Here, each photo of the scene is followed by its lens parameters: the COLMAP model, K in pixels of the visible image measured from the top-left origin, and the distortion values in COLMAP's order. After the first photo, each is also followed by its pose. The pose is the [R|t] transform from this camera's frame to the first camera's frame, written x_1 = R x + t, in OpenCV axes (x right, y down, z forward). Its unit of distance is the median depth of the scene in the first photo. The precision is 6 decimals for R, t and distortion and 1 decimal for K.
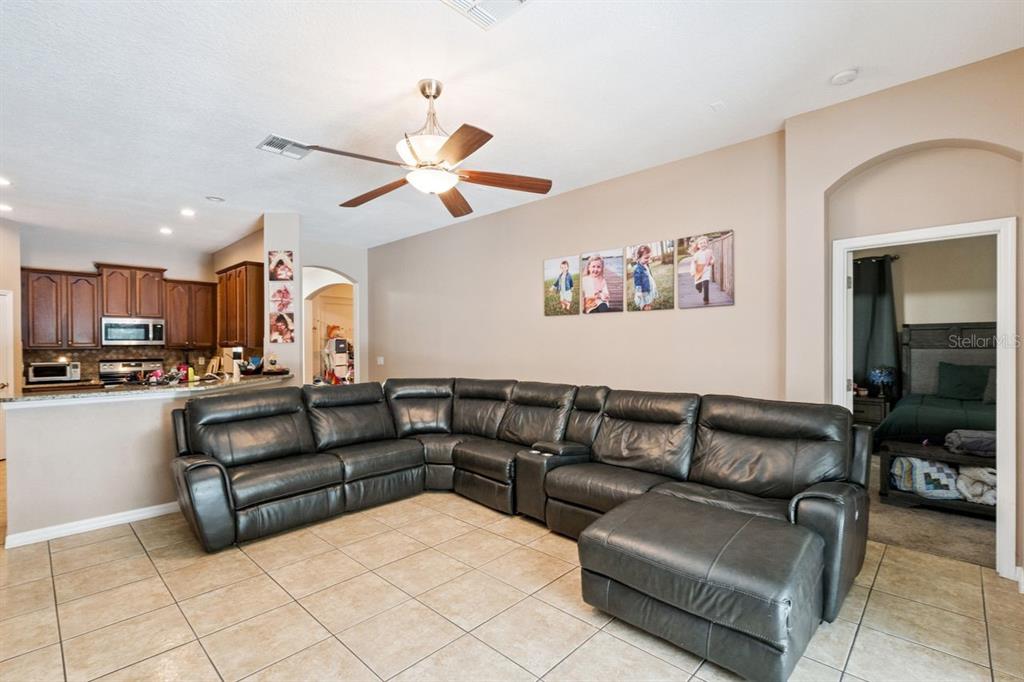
lens RADIAL K [[475.6, 0, 502.3], [0, 475.6, 345.2], [0, 0, 1]] dist [0.006108, -0.000976]
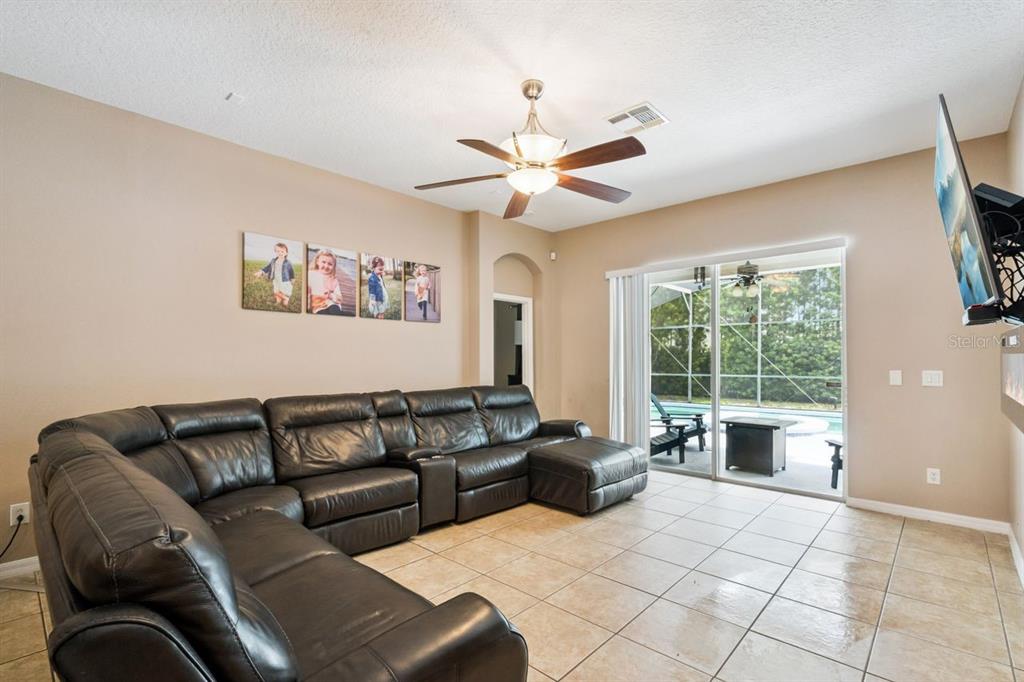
lens RADIAL K [[475.6, 0, 533.8], [0, 475.6, 355.9], [0, 0, 1]] dist [0.006108, -0.000976]
pose [[-0.062554, 0.012233, 0.997967, -0.843907], [0.005413, 0.999914, -0.011918, 0.026681], [-0.998027, 0.004657, -0.062615, 0.782784]]
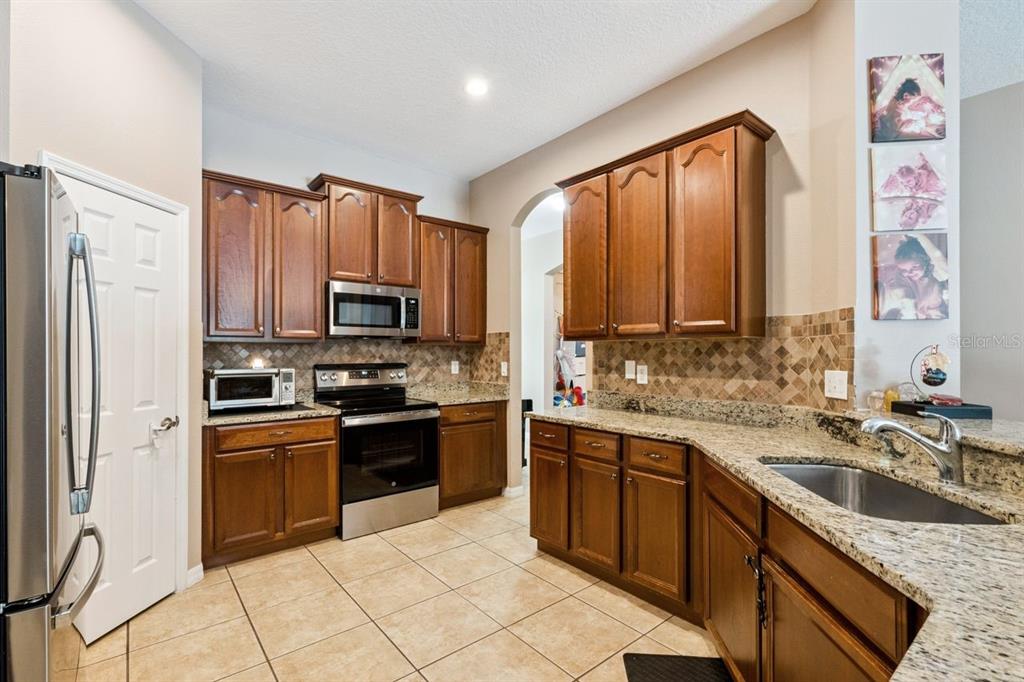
lens RADIAL K [[475.6, 0, 504.1], [0, 475.6, 346.6], [0, 0, 1]] dist [0.006108, -0.000976]
pose [[0.993846, 0.004633, -0.110676, -0.053098], [-0.006066, 0.999902, -0.012622, 0.001503], [0.110607, 0.013216, 0.993776, 0.046215]]
